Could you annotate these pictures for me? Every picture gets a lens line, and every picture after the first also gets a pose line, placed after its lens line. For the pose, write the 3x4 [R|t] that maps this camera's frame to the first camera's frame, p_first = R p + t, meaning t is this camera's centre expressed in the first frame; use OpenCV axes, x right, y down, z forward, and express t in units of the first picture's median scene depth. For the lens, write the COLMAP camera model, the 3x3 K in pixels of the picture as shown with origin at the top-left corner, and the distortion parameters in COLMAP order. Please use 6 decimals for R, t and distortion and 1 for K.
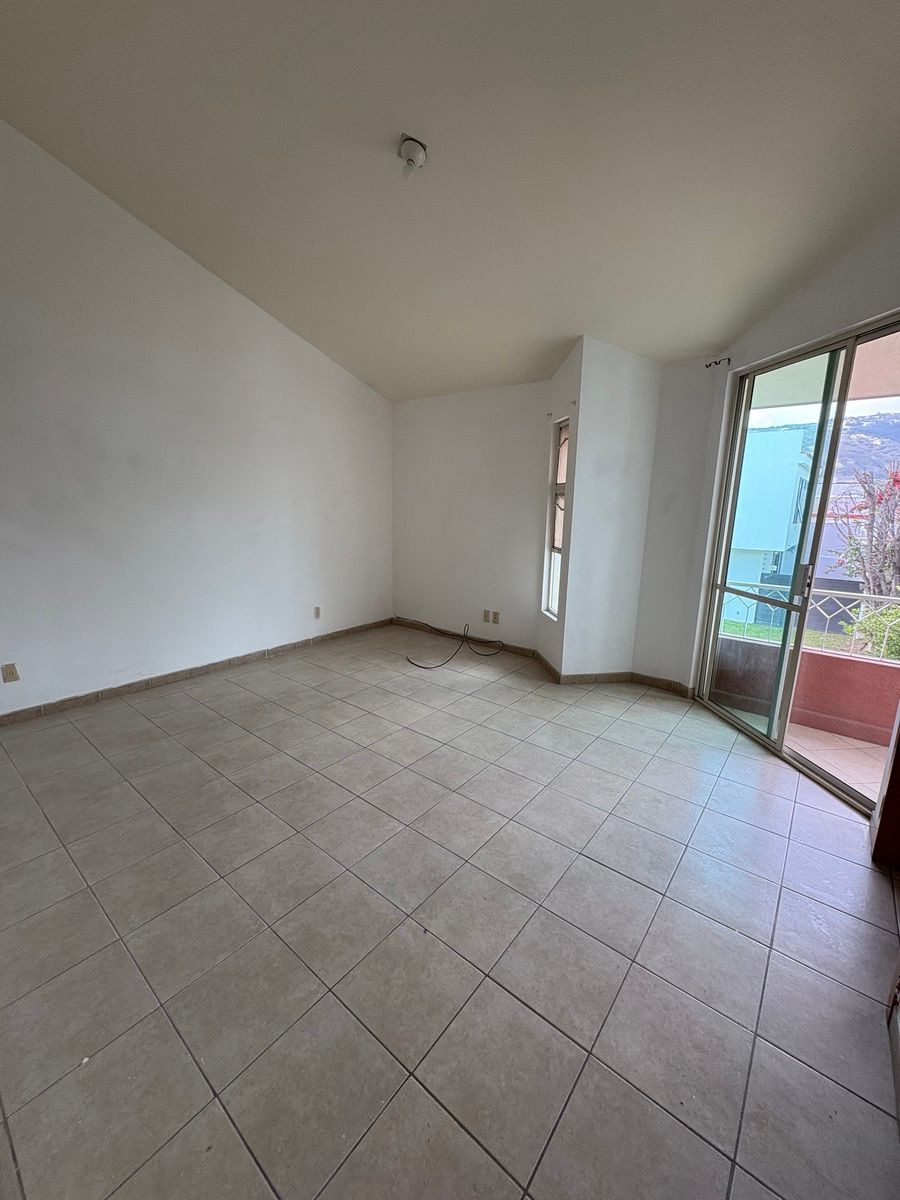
lens RADIAL K [[481.5, 0, 451.1], [0, 481.5, 602.6], [0, 0, 1]] dist [-0.014528, 0.001611]
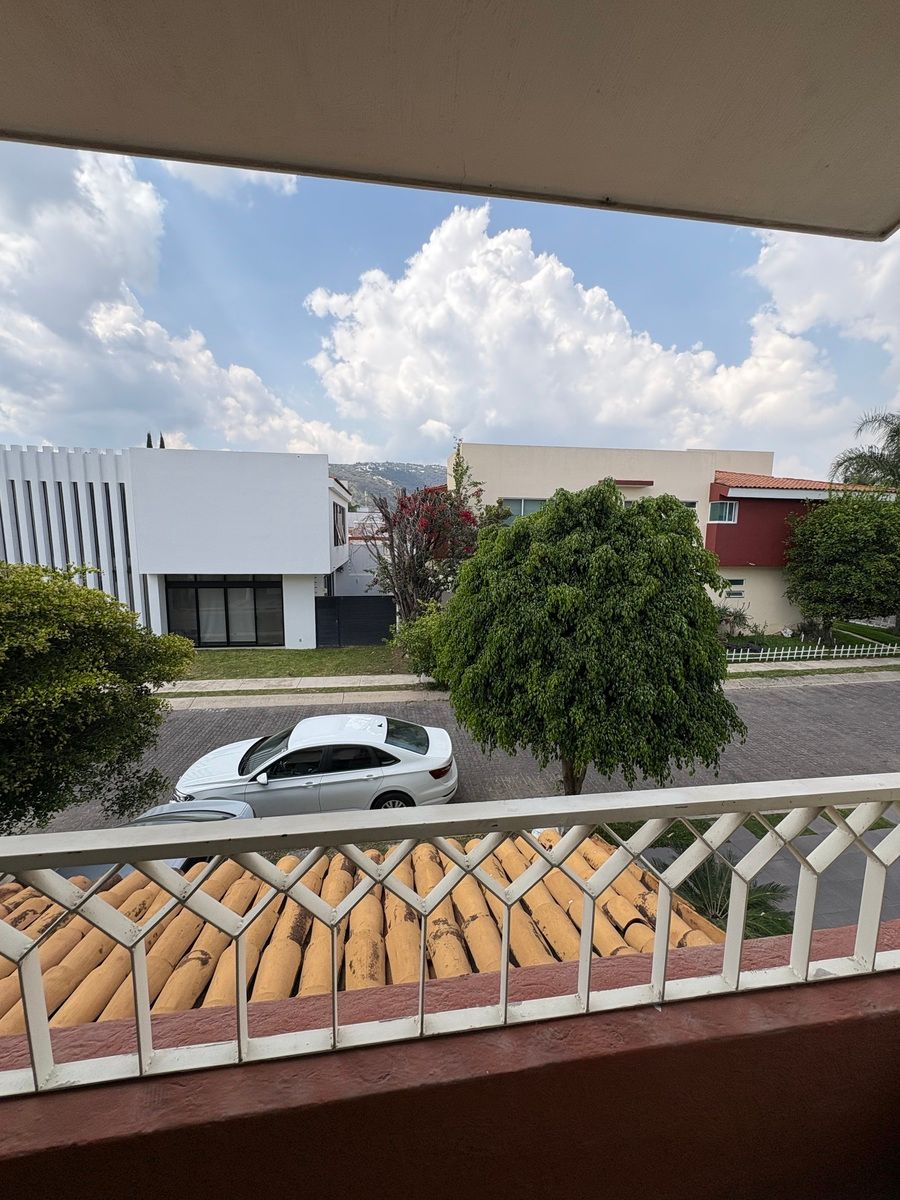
lens RADIAL K [[481.5, 0, 450.5], [0, 481.5, 602.6], [0, 0, 1]] dist [-0.014528, 0.001611]
pose [[0.674945, -0.113131, 0.729144, 0.133998], [0.153145, 0.988136, 0.011554, -0.022014], [-0.721800, 0.103866, 0.684263, 0.140253]]
